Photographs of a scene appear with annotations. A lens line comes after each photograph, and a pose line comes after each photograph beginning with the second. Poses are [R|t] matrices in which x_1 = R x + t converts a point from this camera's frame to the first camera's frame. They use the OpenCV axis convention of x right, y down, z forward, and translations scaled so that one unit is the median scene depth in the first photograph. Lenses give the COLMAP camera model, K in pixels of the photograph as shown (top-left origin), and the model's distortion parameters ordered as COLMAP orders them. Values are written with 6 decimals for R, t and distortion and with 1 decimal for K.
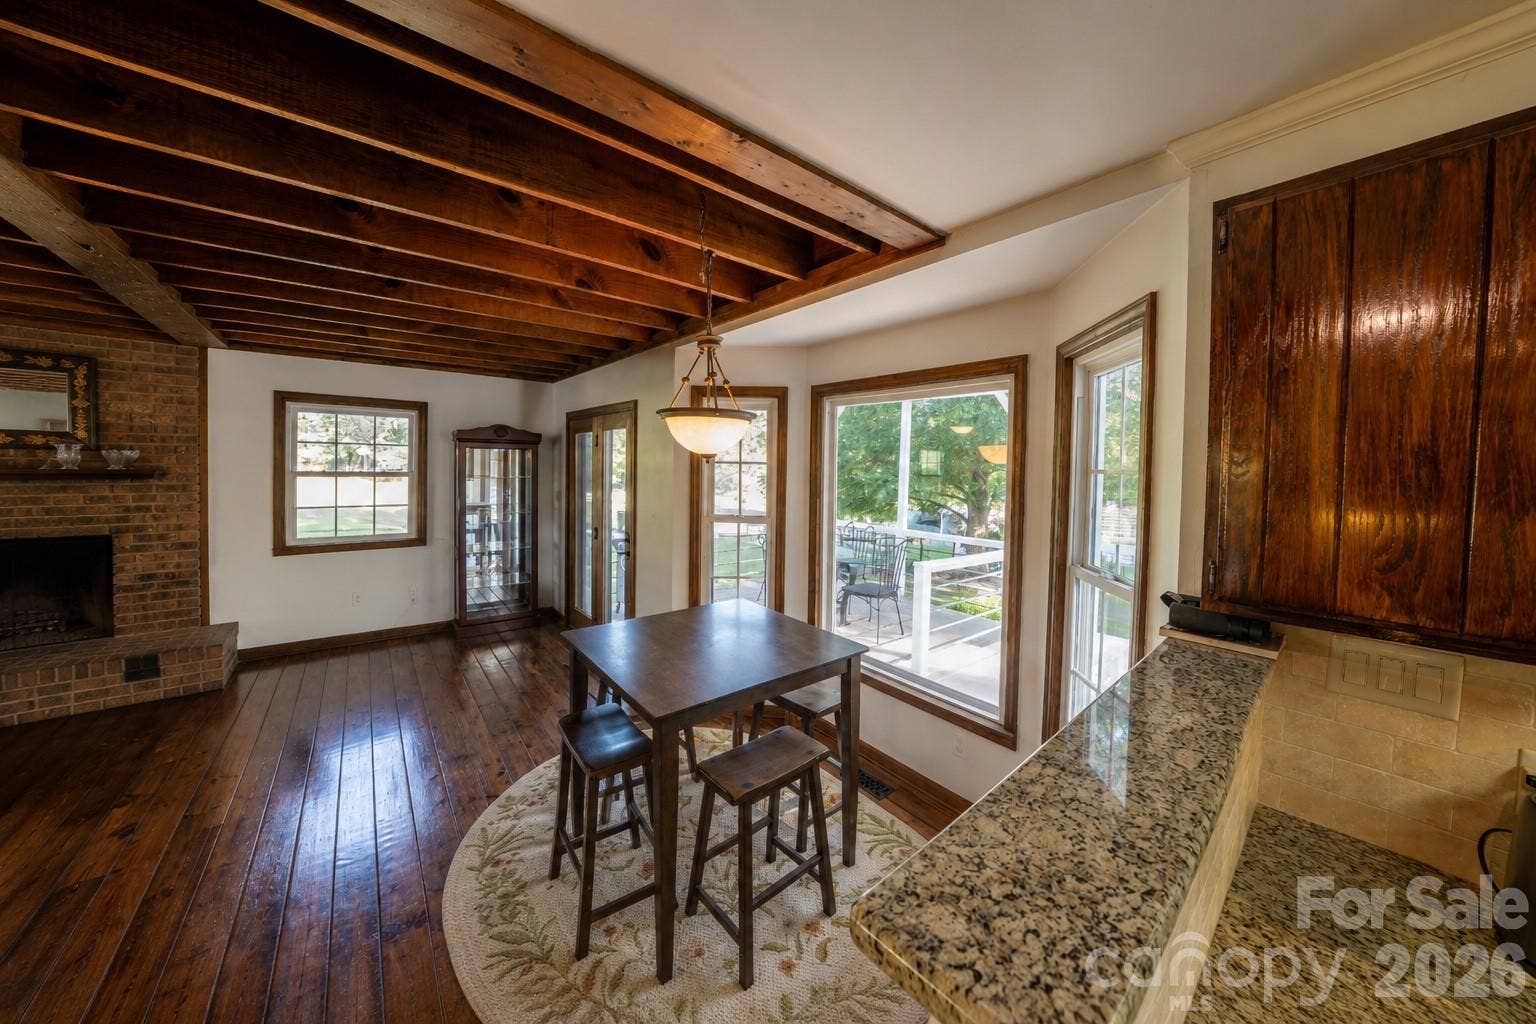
lens RADIAL K [[527.8, 0, 768.7], [0, 527.8, 504.8], [0, 0, 1]] dist [-0.012203, 0.000120]
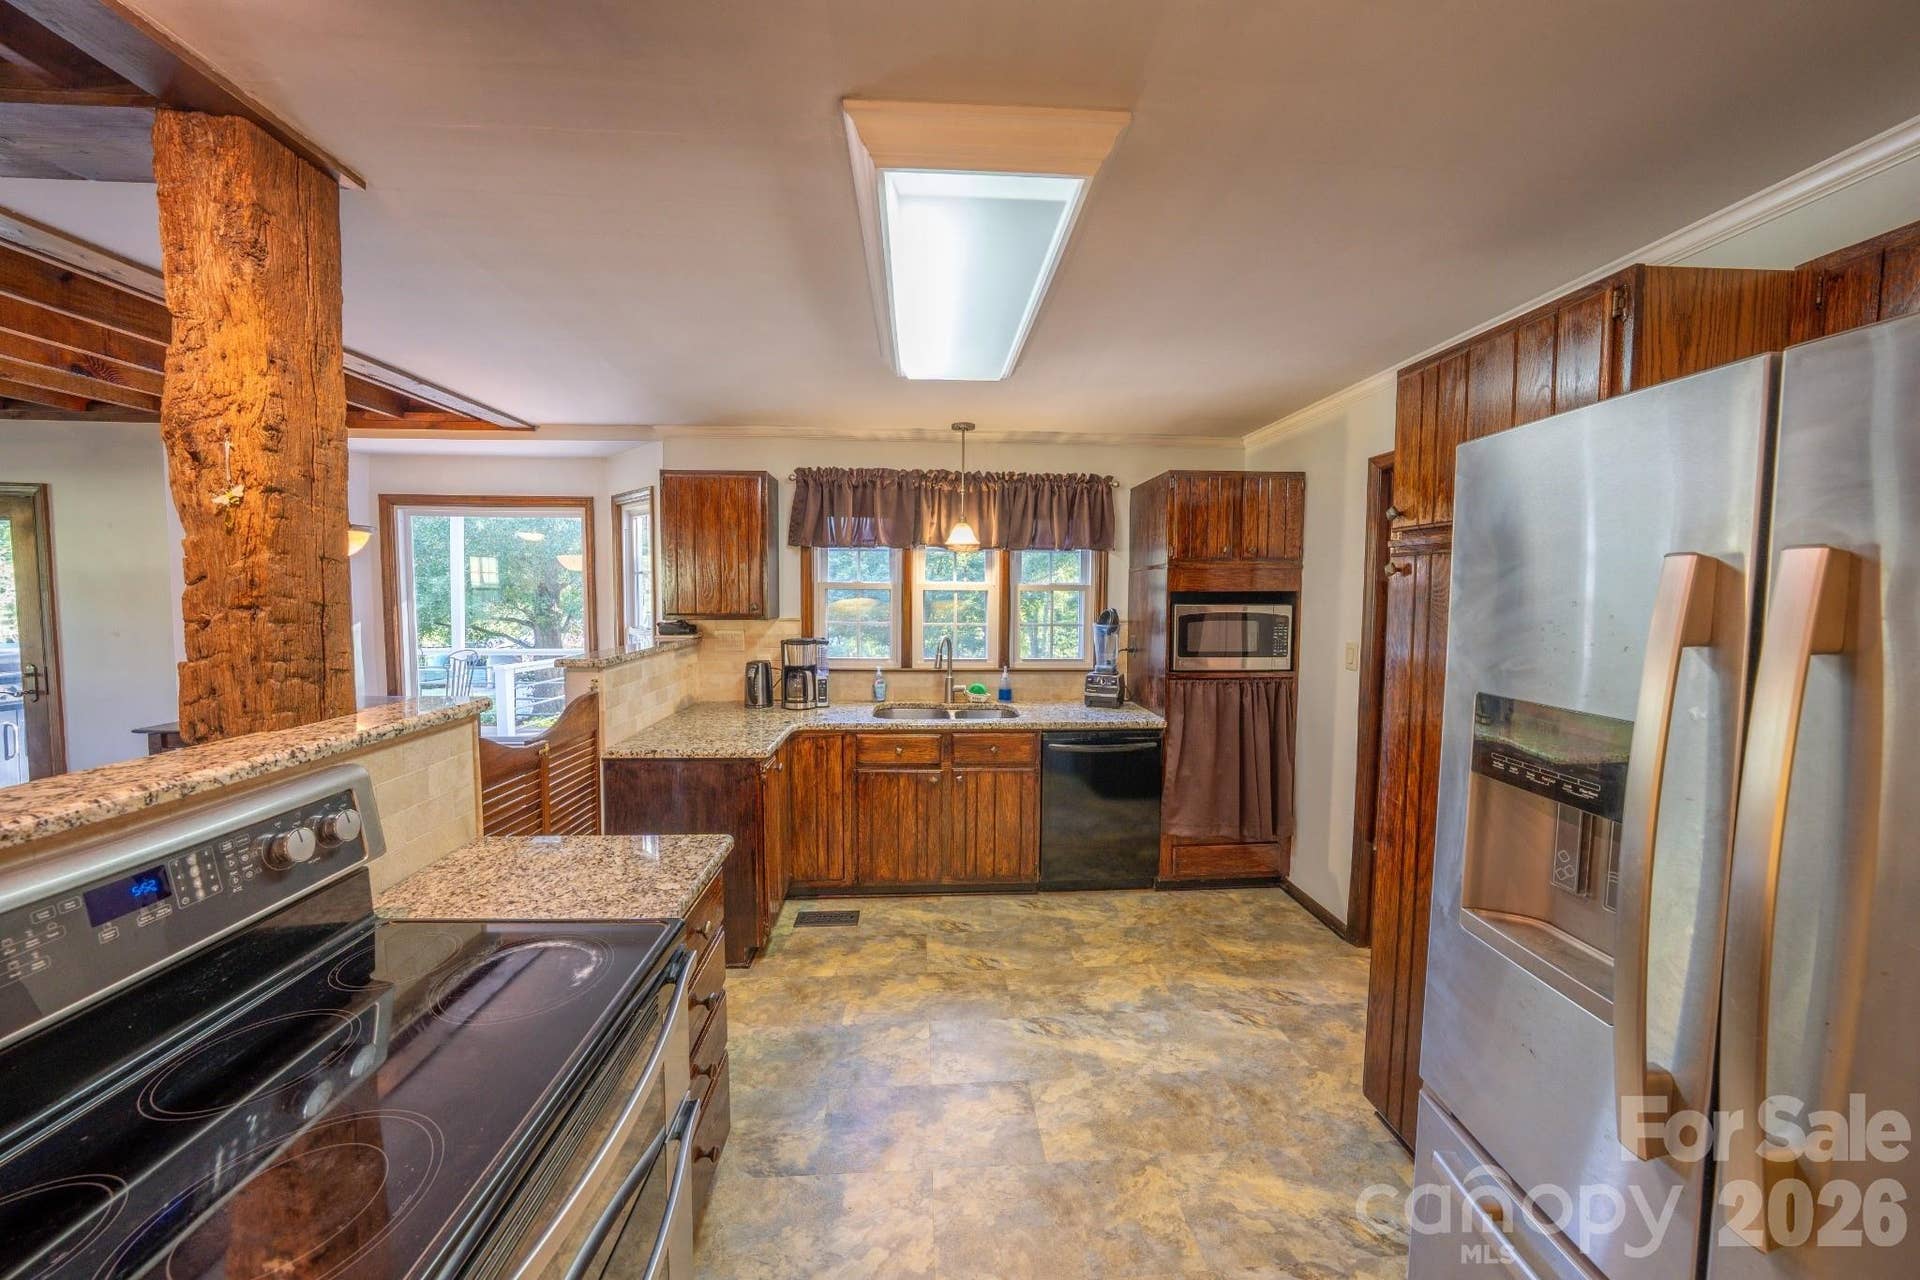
lens RADIAL K [[659.7, 0, 960.9], [0, 659.7, 631.0], [0, 0, 1]] dist [-0.012203, 0.000120]
pose [[0.587914, -0.064423, 0.806354, -0.409099], [0.061339, 0.997504, 0.034972, 0.092047], [-0.806594, 0.028901, 0.590398, -0.903750]]
